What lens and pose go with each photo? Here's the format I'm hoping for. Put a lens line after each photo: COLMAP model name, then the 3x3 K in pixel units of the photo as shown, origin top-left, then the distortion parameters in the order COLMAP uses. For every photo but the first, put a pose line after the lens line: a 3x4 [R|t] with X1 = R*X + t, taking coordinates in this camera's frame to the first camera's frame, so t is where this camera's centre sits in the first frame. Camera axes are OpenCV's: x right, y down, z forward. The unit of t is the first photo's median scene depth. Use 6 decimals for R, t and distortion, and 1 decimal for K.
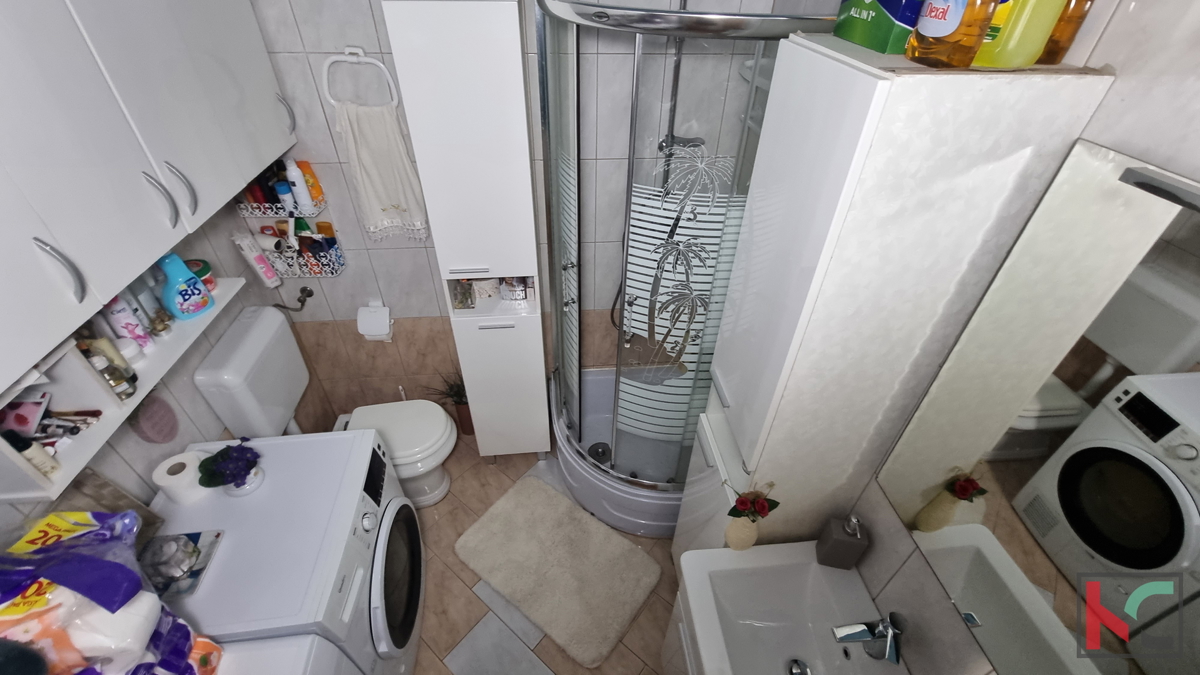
lens RADIAL K [[494.8, 0, 599.9], [0, 494.8, 339.7], [0, 0, 1]] dist [0.000946, -0.001284]
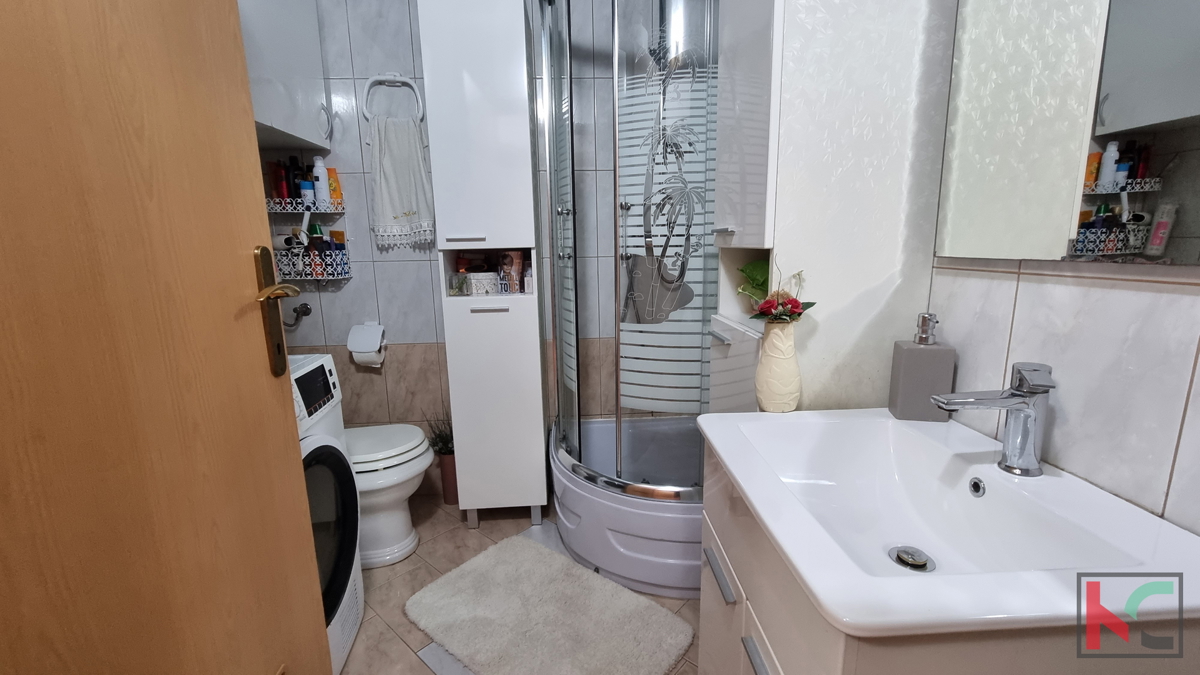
lens RADIAL K [[494.8, 0, 600.1], [0, 494.8, 337.9], [0, 0, 1]] dist [0.000946, -0.001284]
pose [[0.998488, -0.029176, -0.046595, 0.044915], [0.003875, 0.882804, -0.469726, 0.500077], [0.054839, 0.468835, 0.881582, 0.229182]]
